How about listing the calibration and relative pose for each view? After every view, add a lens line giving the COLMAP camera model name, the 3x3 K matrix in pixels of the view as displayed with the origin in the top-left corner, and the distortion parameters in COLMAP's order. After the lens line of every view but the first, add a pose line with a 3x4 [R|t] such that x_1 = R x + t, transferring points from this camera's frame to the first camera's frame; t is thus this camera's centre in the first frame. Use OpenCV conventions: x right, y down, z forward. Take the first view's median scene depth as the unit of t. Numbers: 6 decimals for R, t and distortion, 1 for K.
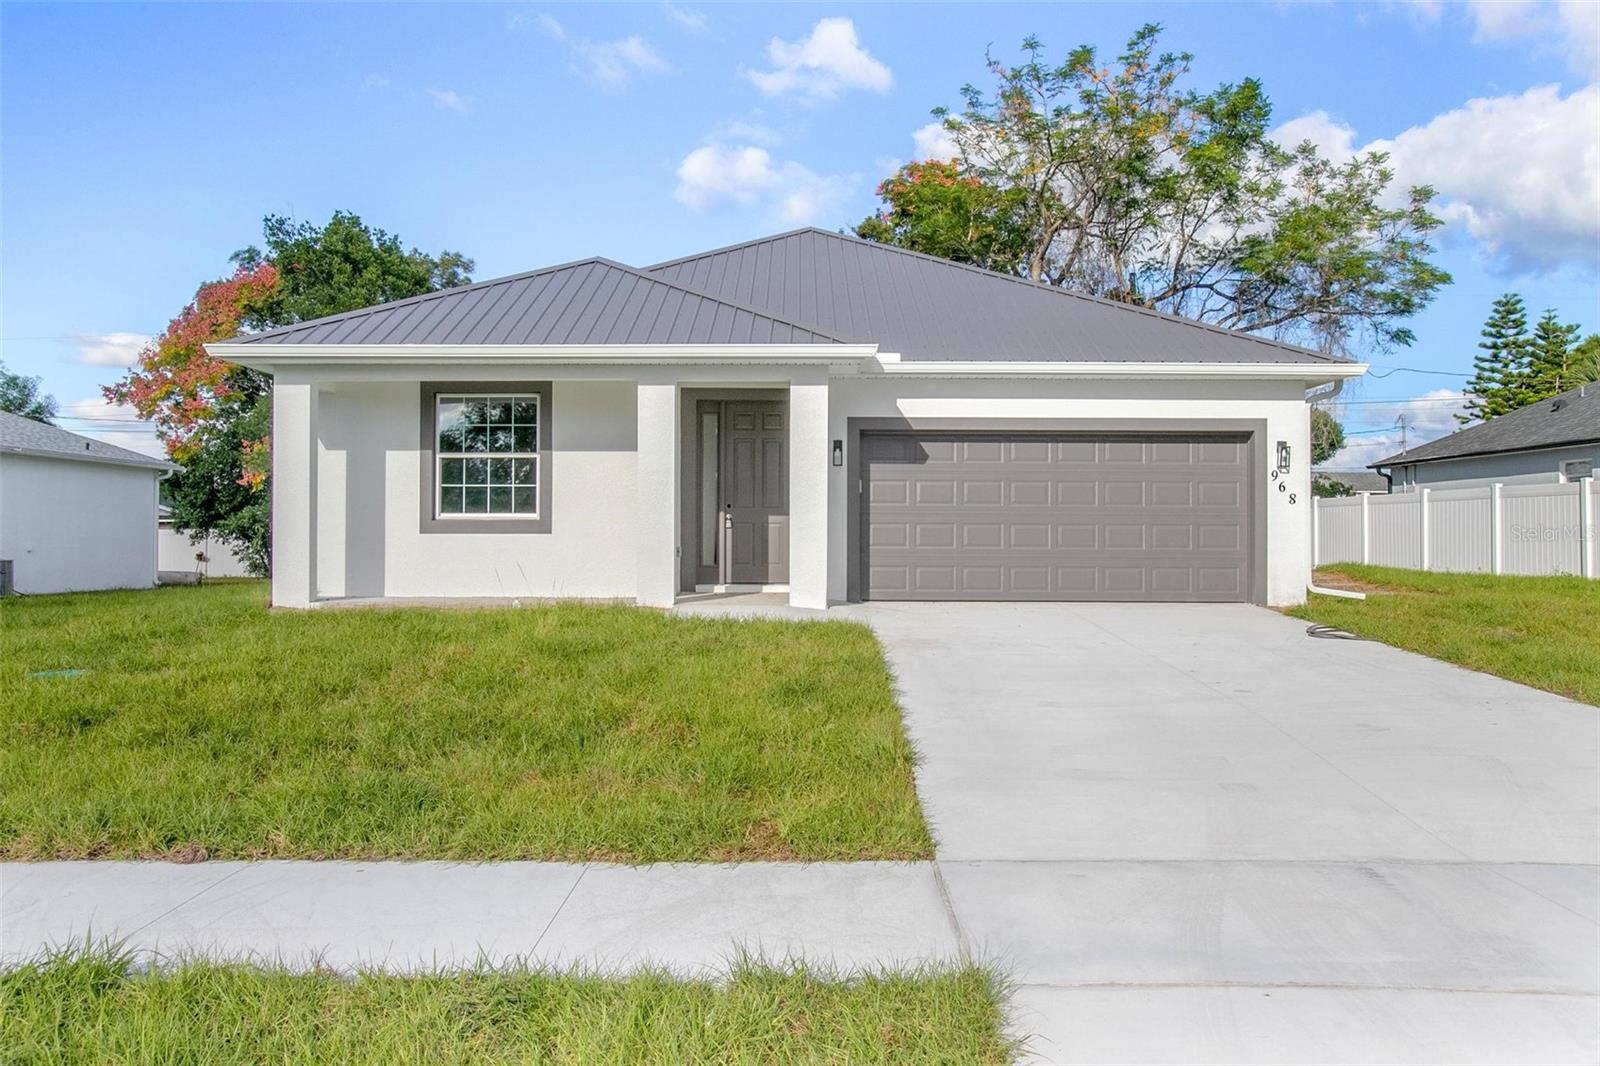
lens RADIAL K [[1278.8, 0, 800.5], [0, 1278.8, 522.4], [0, 0, 1]] dist [0.007190, -0.000955]
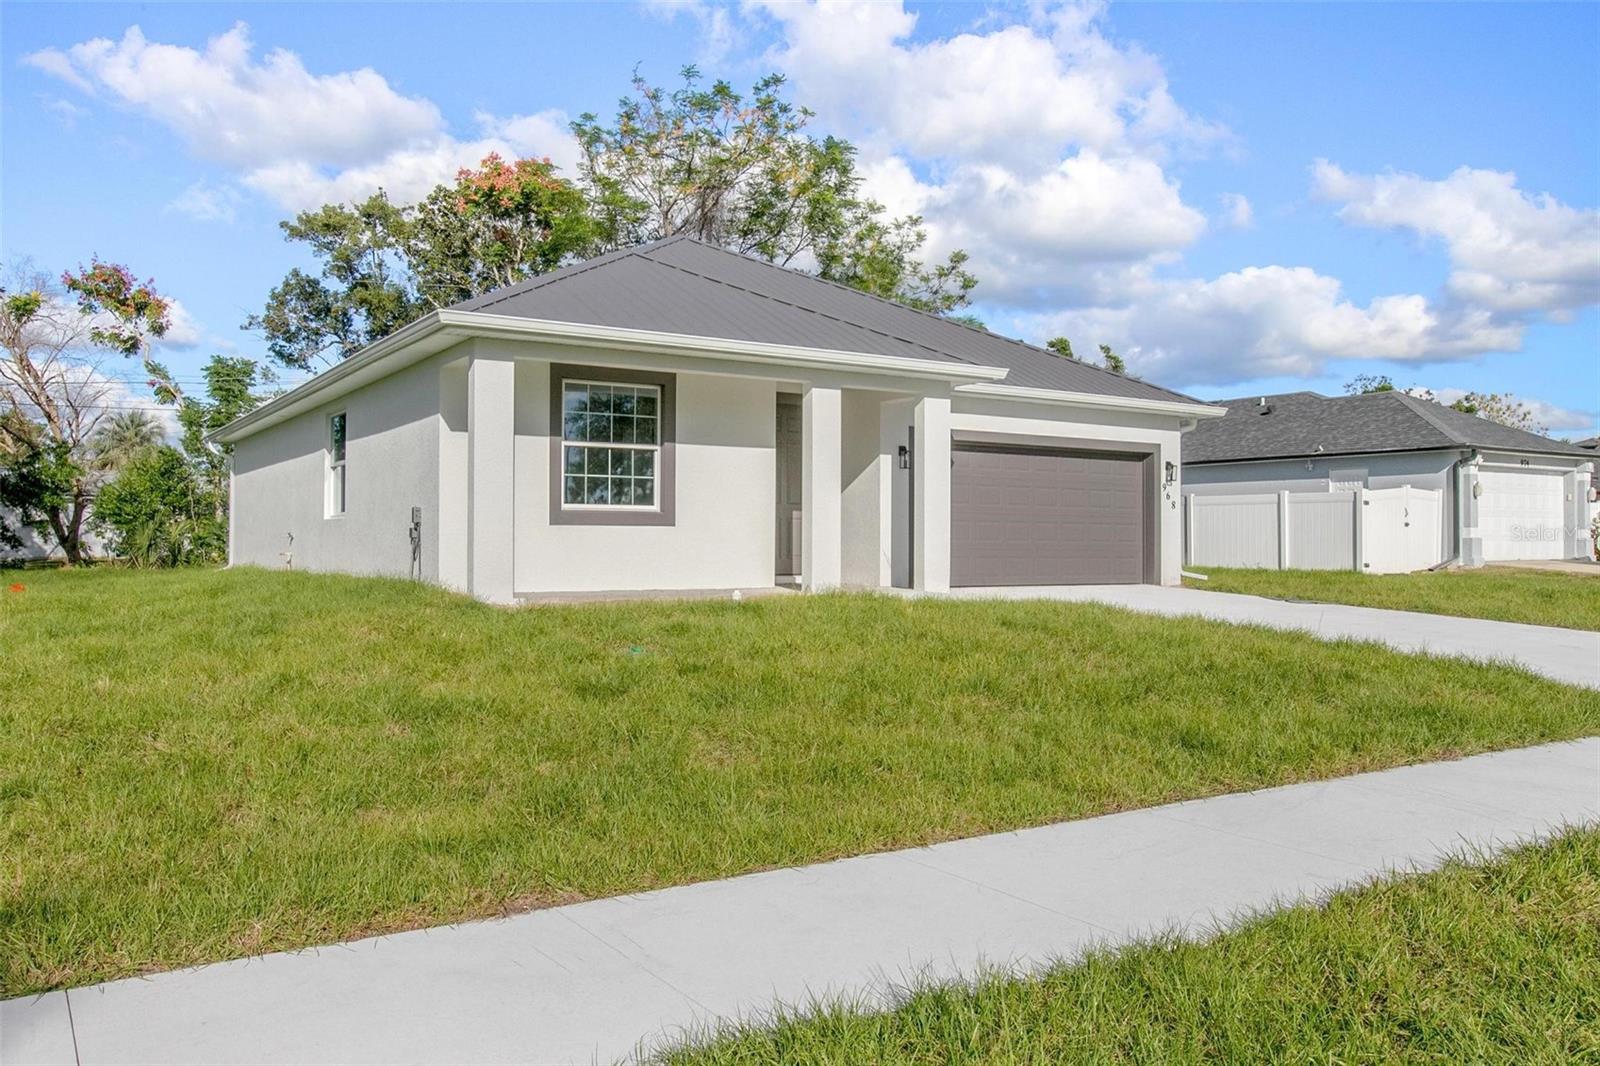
lens RADIAL K [[1291.6, 0, 800.5], [0, 1291.6, 535.5], [0, 0, 1]] dist [-0.010619, -0.000929]
pose [[0.839264, 0.005856, 0.543692, -0.657679], [-0.010627, 0.999928, 0.005634, 0.009245], [-0.543620, -0.010507, 0.839266, 0.093702]]
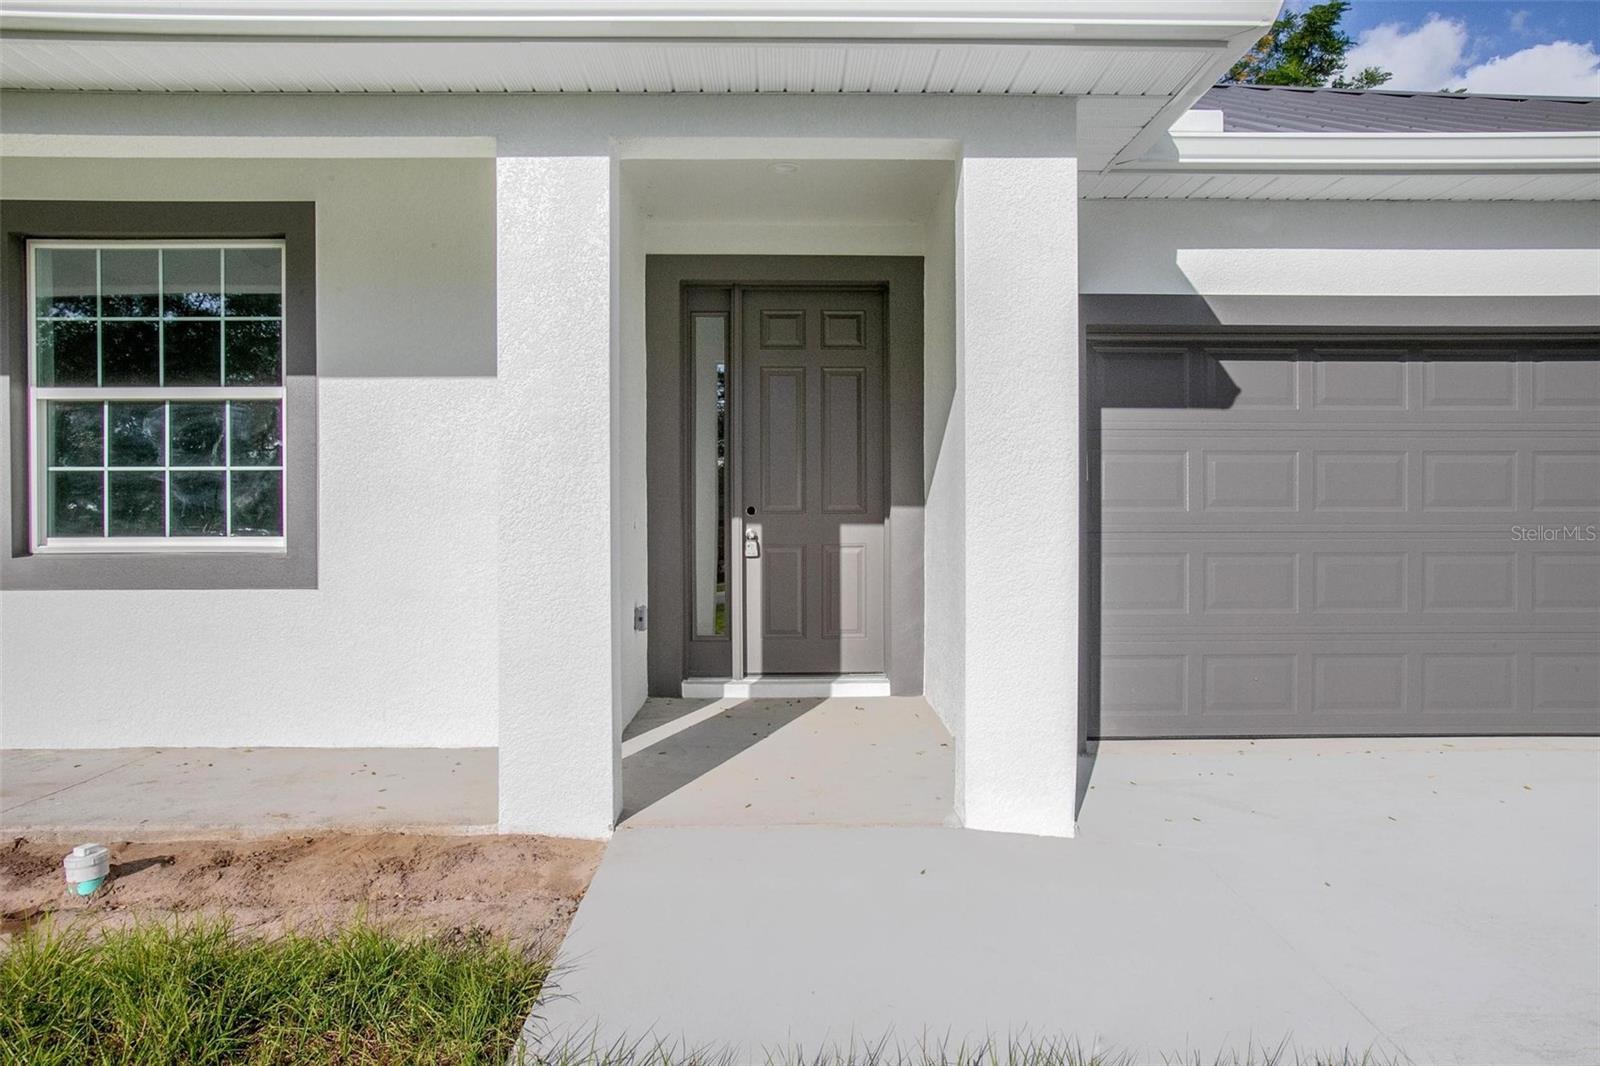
lens RADIAL K [[1047.6, 0, 792.8], [0, 1047.6, 525.0], [0, 0, 1]] dist [-0.027782, 0.000829]
pose [[0.999344, -0.008348, 0.035251, -0.059403], [0.007414, 0.999620, 0.026559, -0.018421], [-0.035460, -0.026280, 0.999026, 0.668818]]
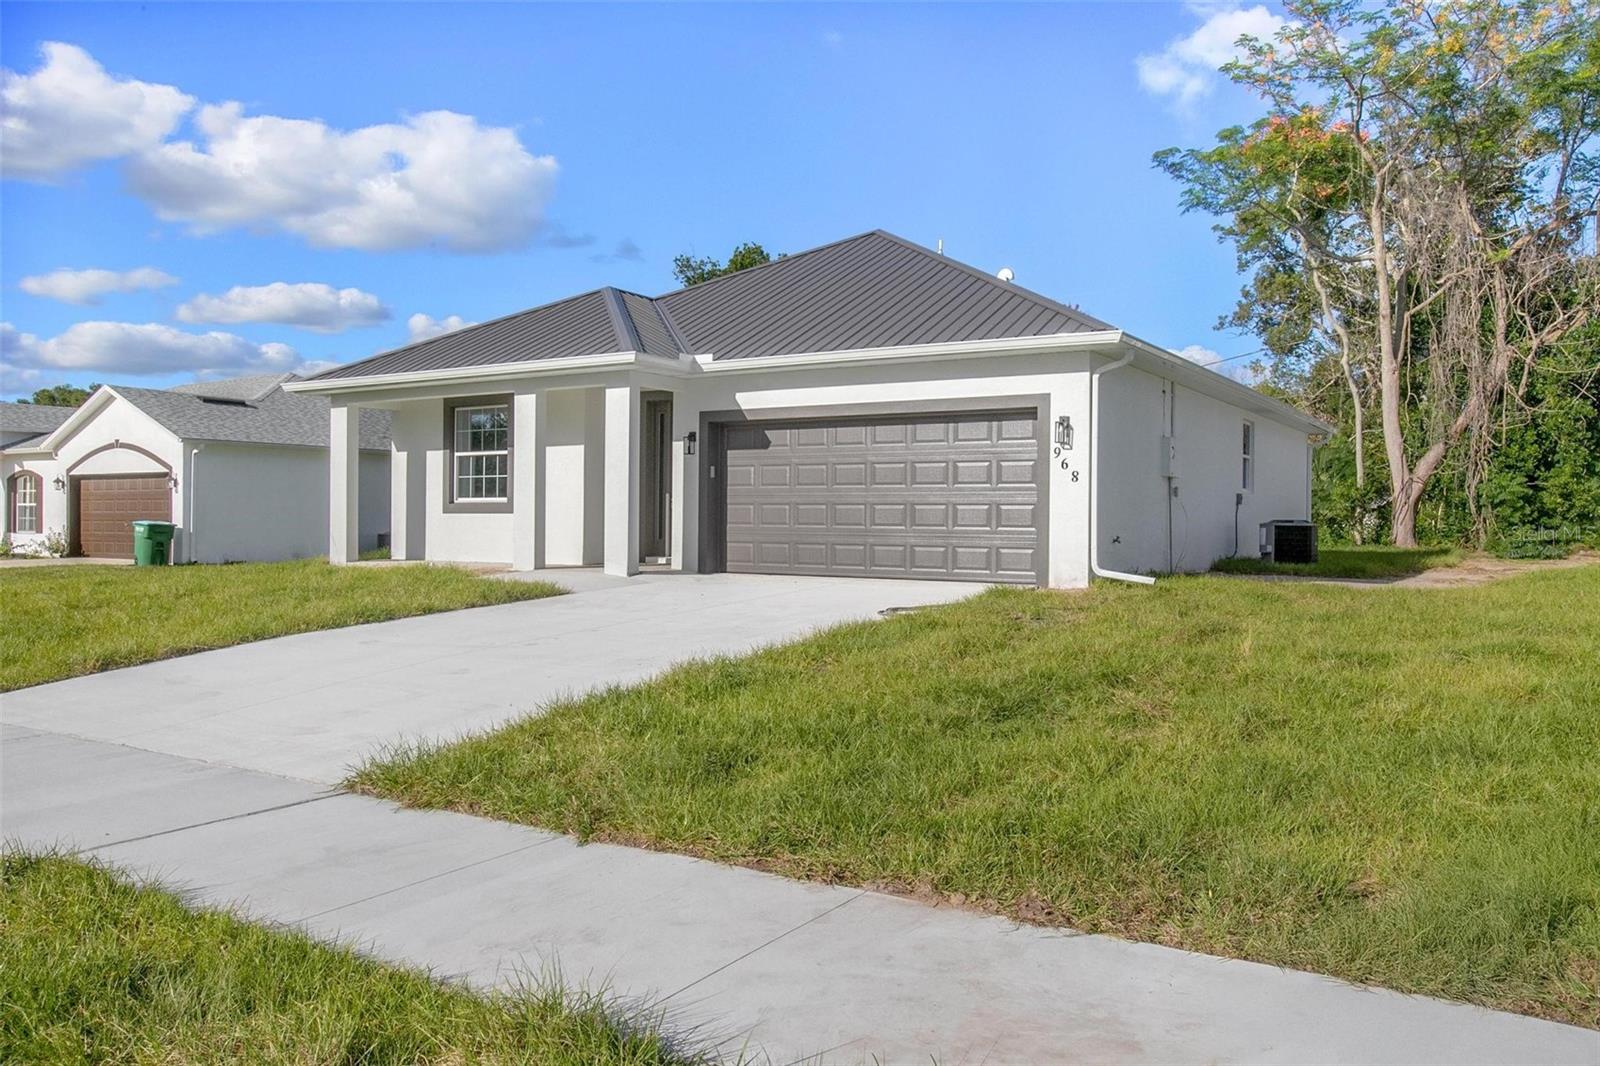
lens RADIAL K [[1246.1, 0, 800.6], [0, 1246.1, 536.1], [0, 0, 1]] dist [0.008434, 0.003416]
pose [[0.839777, 0.008999, -0.542857, 0.713583], [0.003551, 0.999750, 0.022066, 0.004779], [0.542920, -0.020458, 0.839535, 0.112202]]
